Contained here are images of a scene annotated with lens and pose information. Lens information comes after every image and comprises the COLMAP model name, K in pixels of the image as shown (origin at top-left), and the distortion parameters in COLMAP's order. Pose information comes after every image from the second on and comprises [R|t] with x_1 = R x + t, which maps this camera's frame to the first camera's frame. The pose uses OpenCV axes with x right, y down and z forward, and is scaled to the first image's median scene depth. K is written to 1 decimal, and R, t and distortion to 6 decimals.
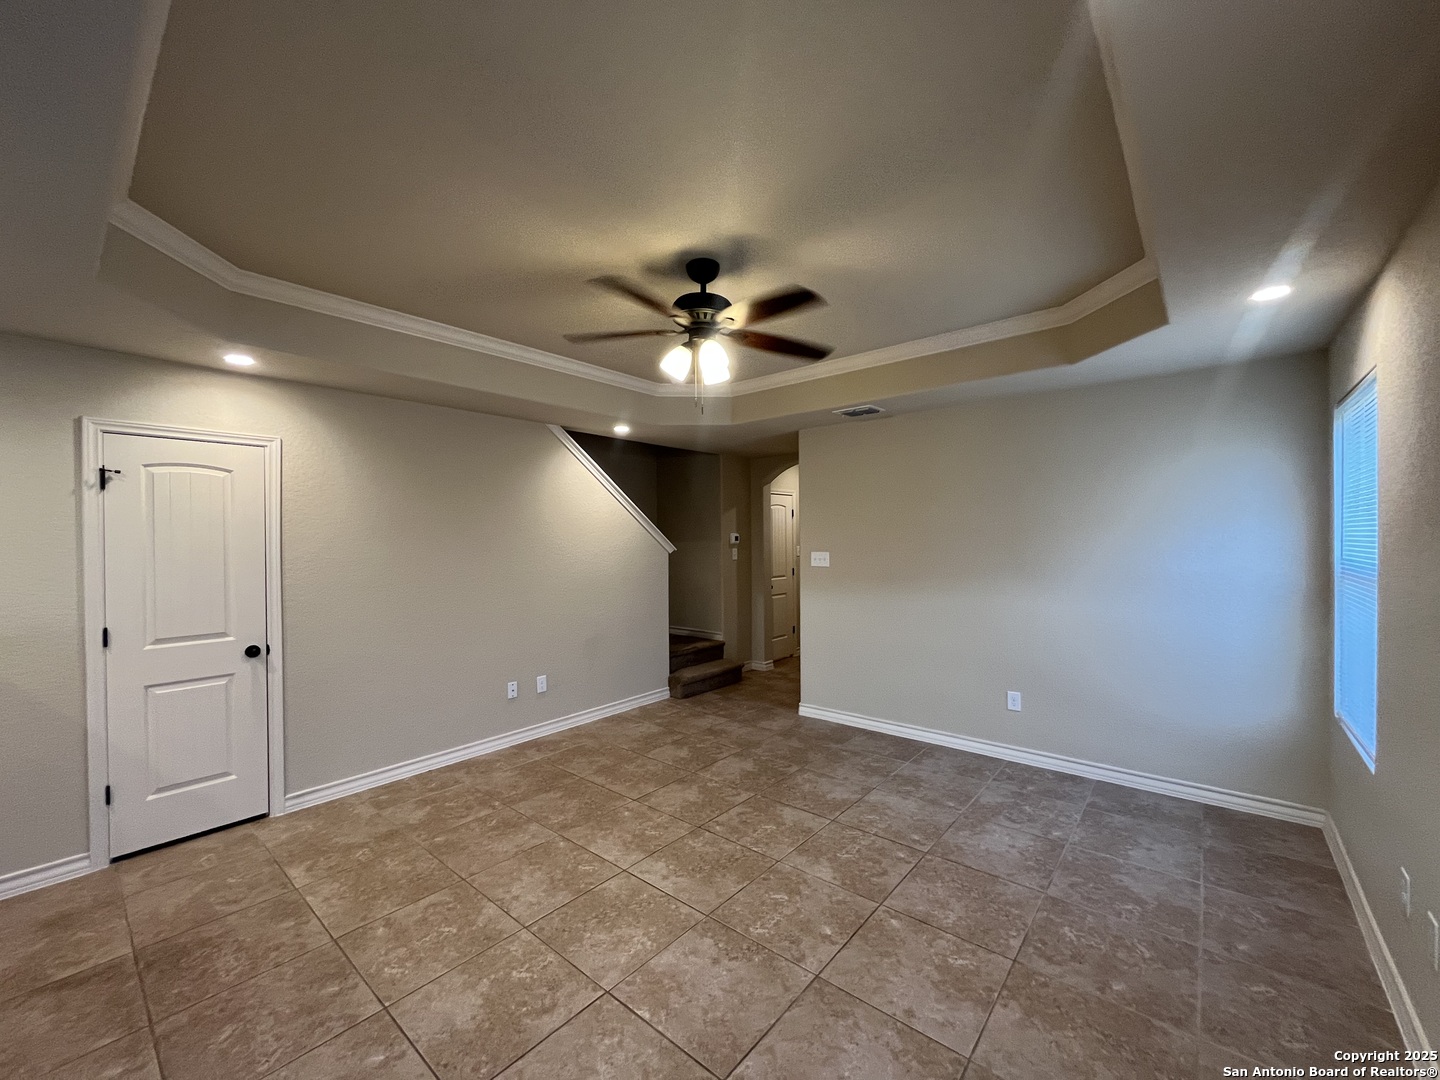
lens RADIAL K [[578.3, 0, 721.3], [0, 578.3, 542.0], [0, 0, 1]] dist [-0.002302, 0.000213]
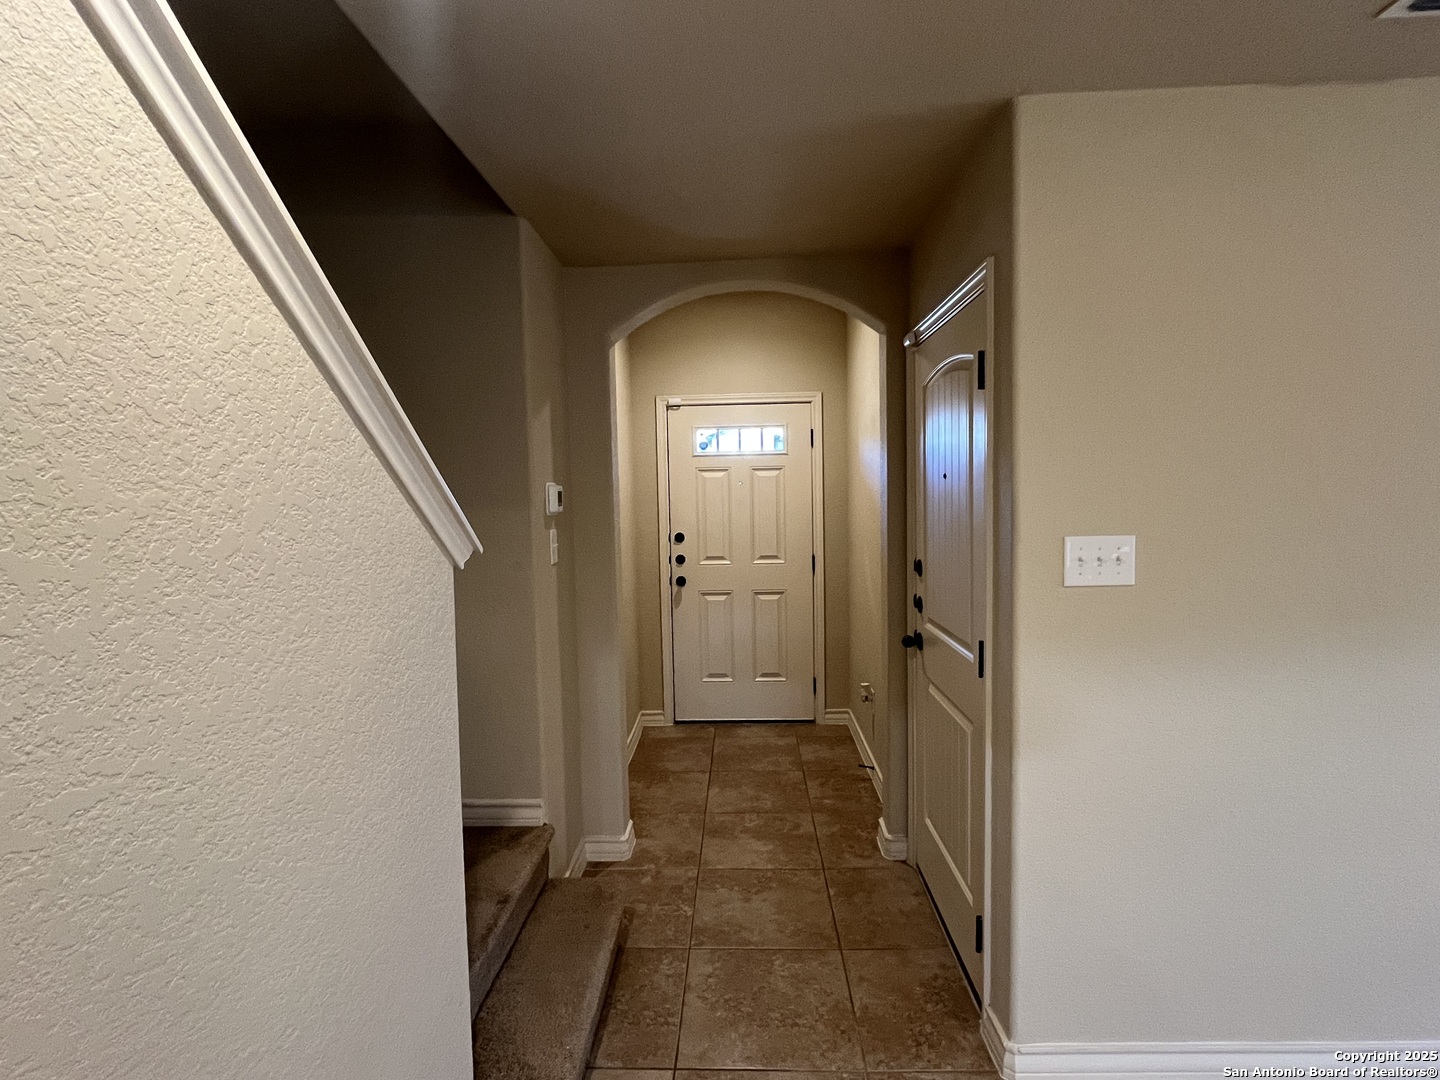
lens RADIAL K [[708.0, 0, 719.8], [0, 708.0, 539.6], [0, 0, 1]] dist [0.000528, 0.000147]
pose [[0.783840, -0.053550, 0.618649, -0.312834], [0.021632, 0.998025, 0.058980, -0.009507], [-0.620586, -0.032848, 0.783450, 1.310740]]
